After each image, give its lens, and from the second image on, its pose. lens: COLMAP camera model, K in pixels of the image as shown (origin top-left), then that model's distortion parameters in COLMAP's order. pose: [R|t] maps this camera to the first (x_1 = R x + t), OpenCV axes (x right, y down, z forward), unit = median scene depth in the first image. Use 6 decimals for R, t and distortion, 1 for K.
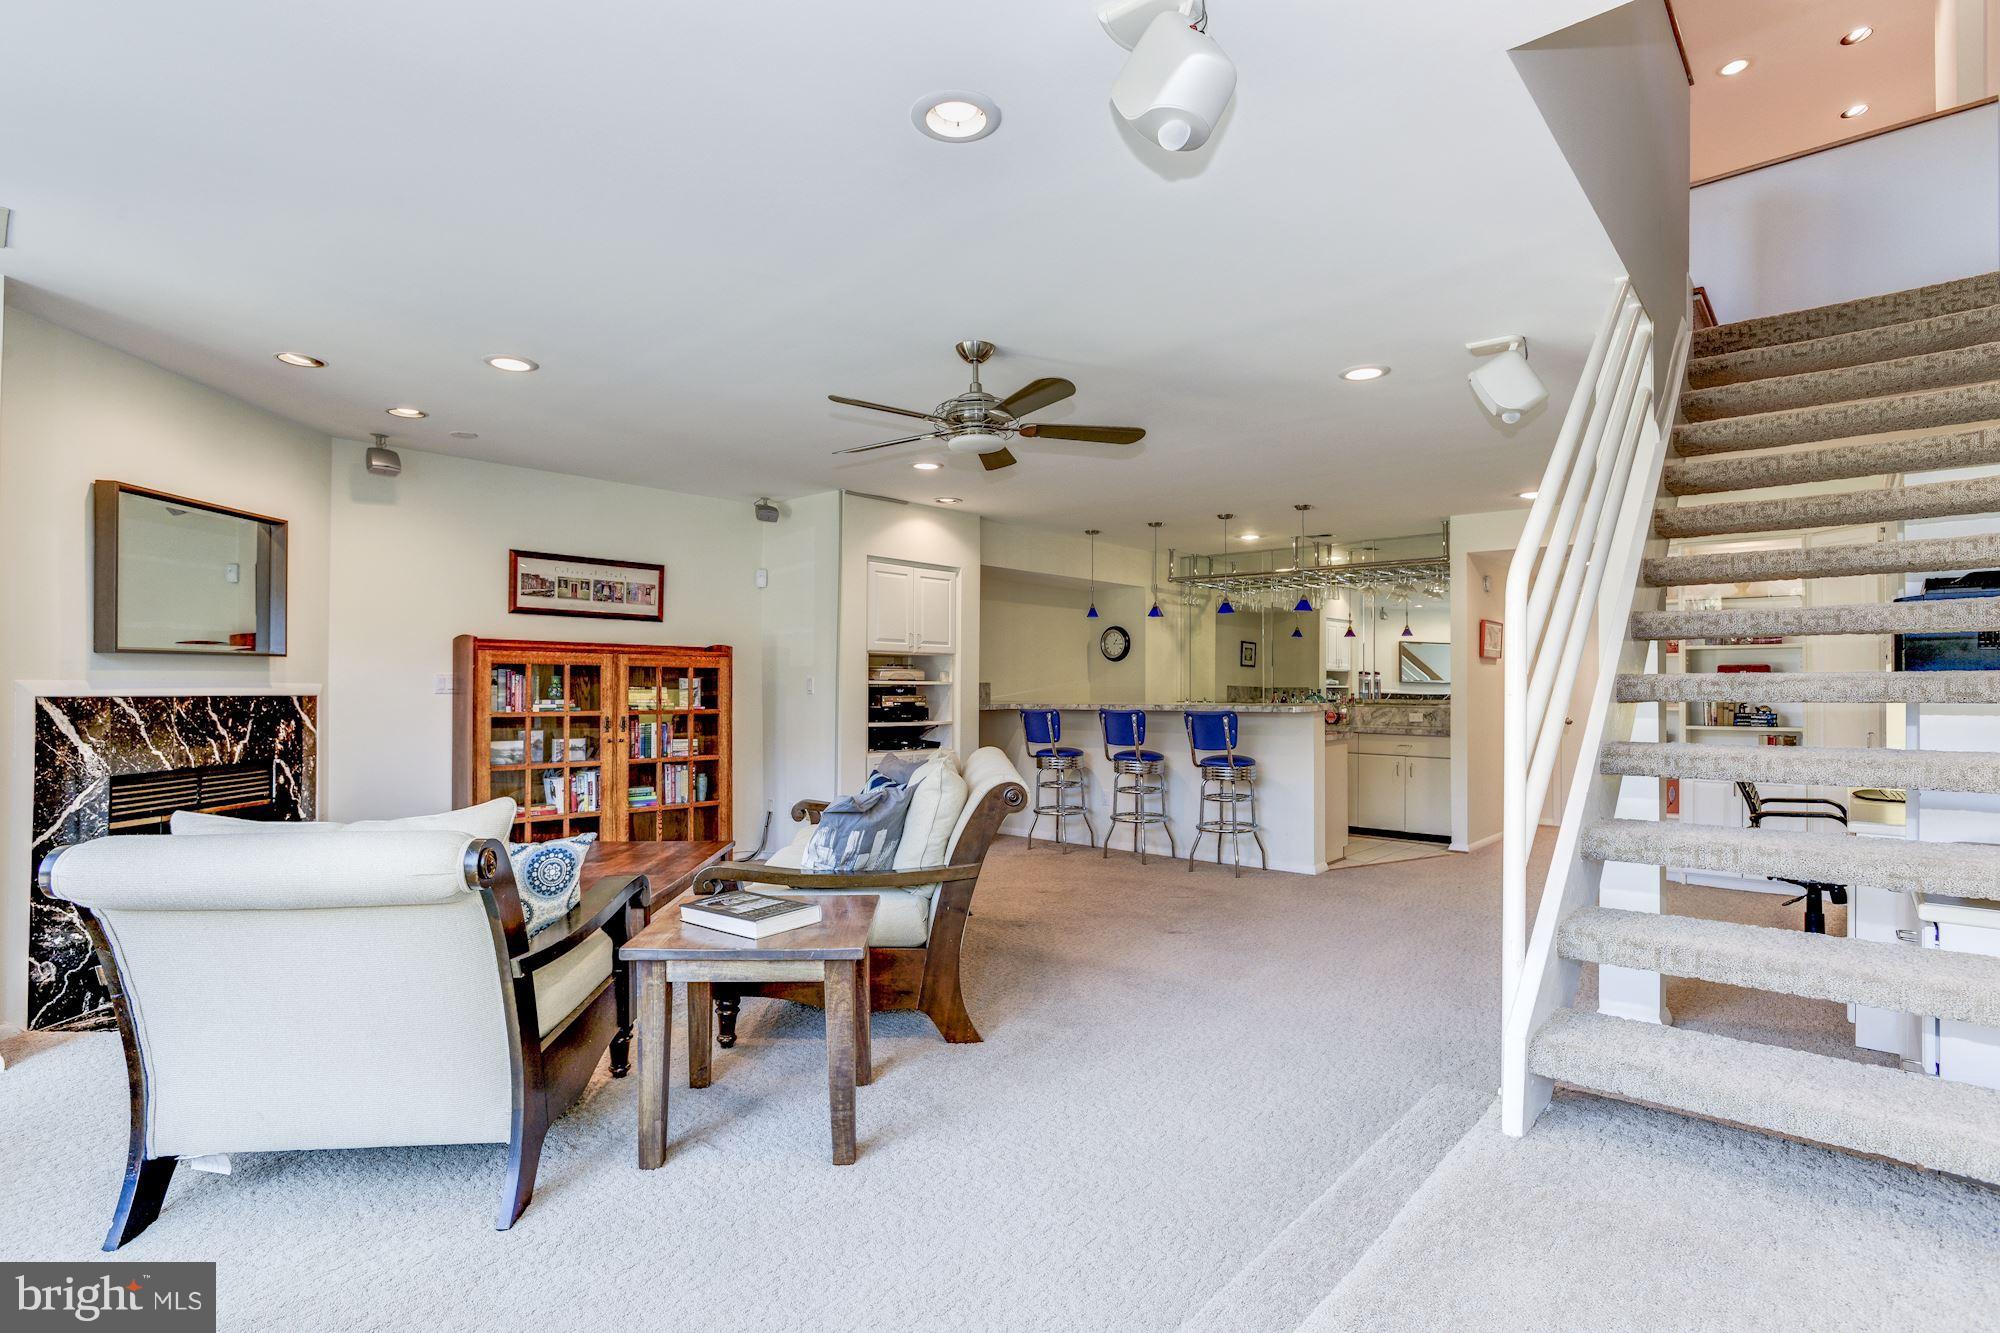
lens RADIAL K [[968.7, 0, 991.2], [0, 968.7, 686.6], [0, 0, 1]] dist [-0.036029, 0.017179]
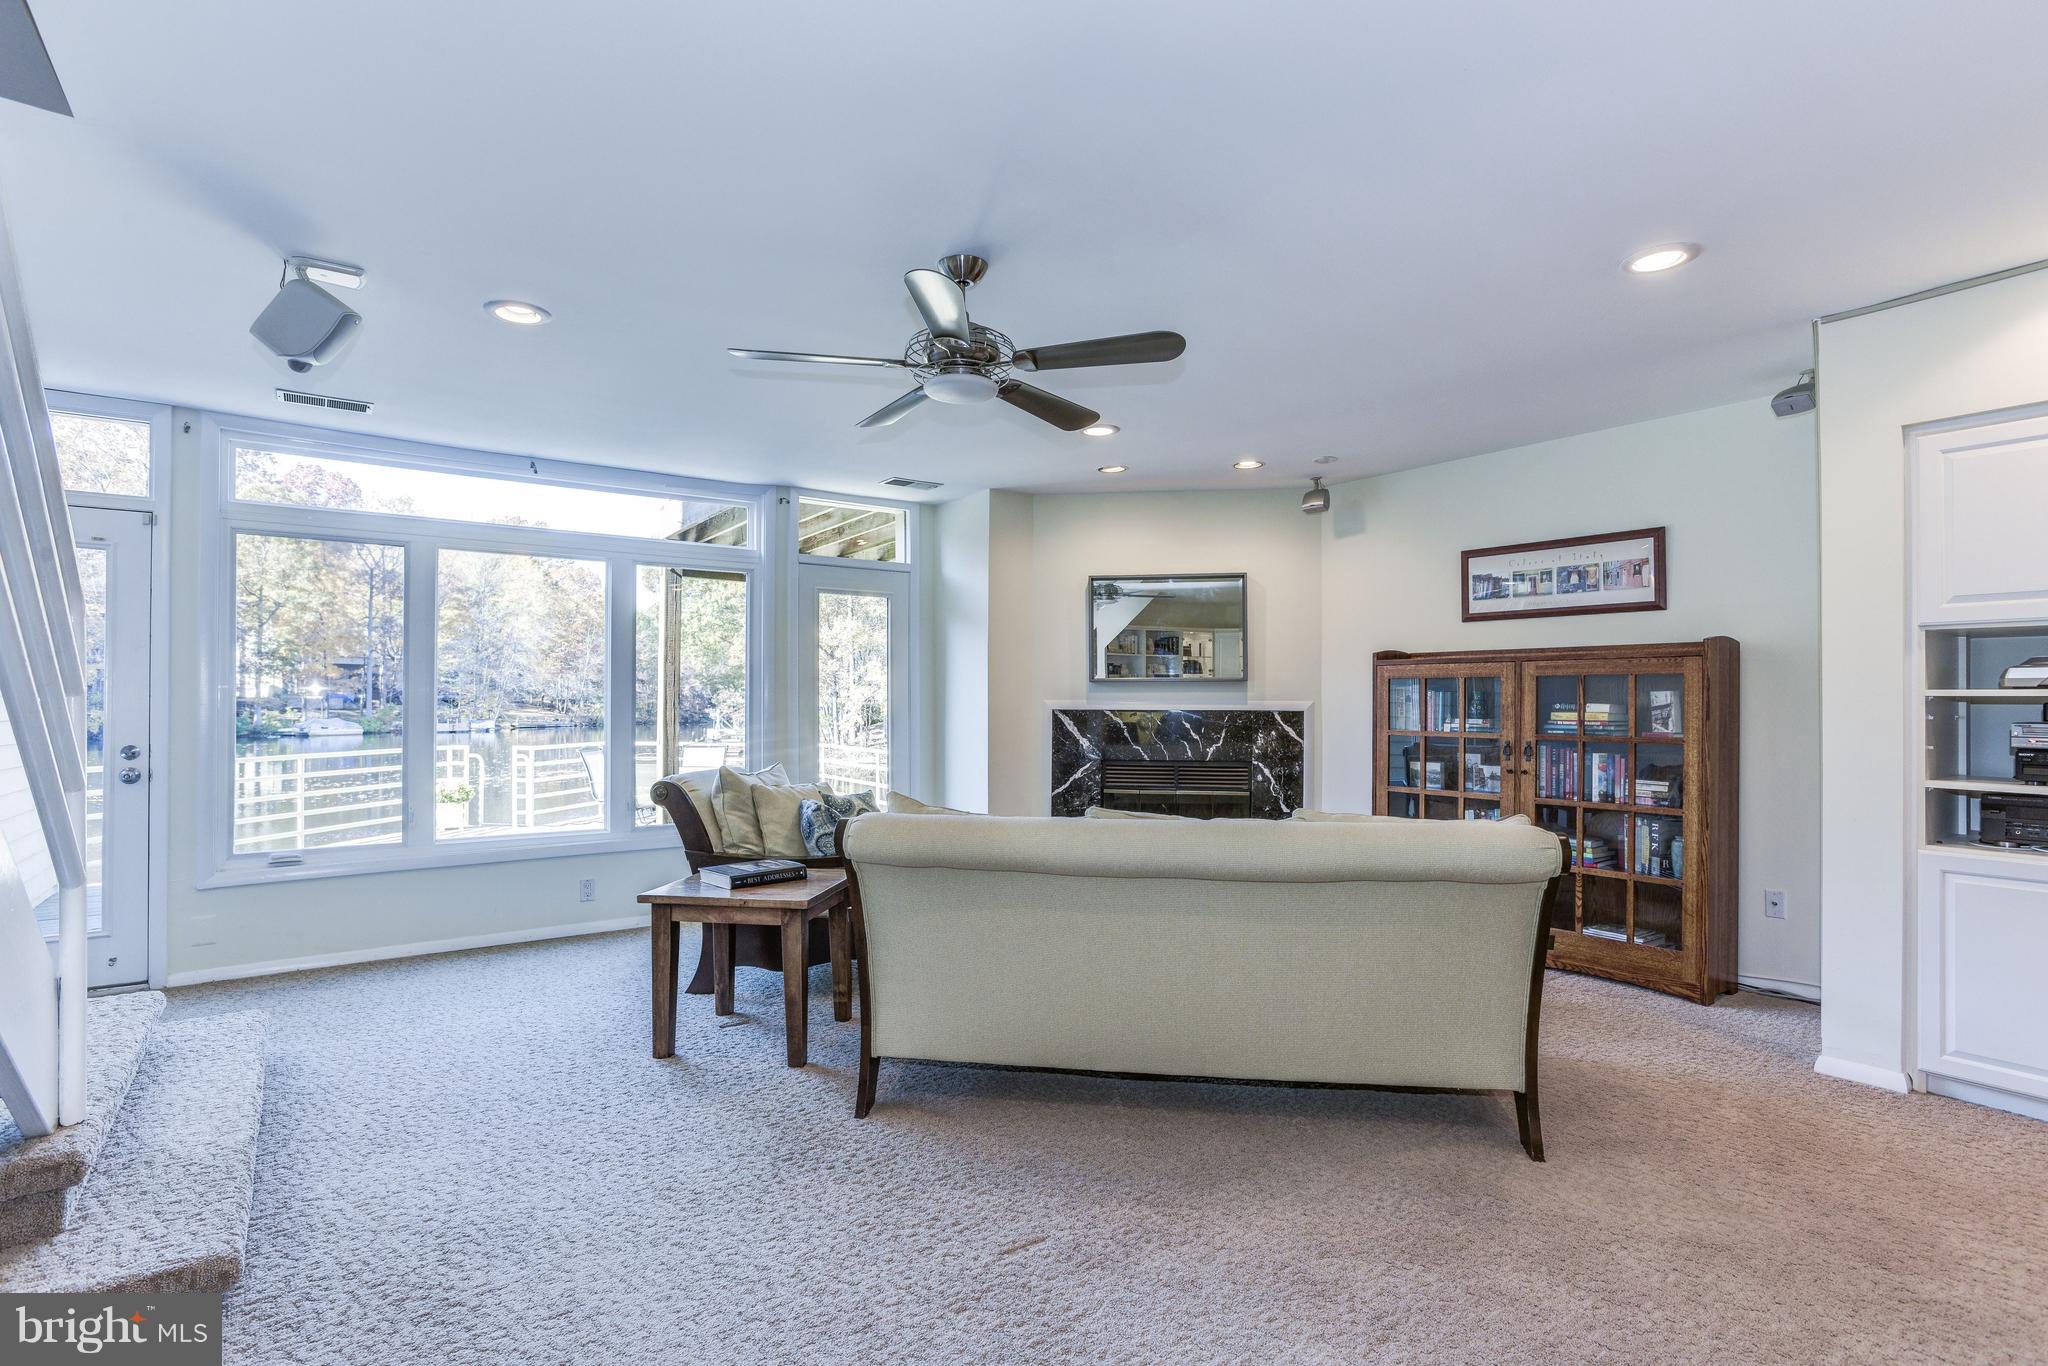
lens RADIAL K [[1010.5, 0, 1020.3], [0, 1010.5, 698.1], [0, 0, 1]] dist [-0.035169, 0.021210]
pose [[-0.188112, -0.006025, -0.982129, 0.577787], [0.001416, 0.999978, -0.006405, 0.000687], [0.982147, -0.002596, -0.188099, 0.881117]]
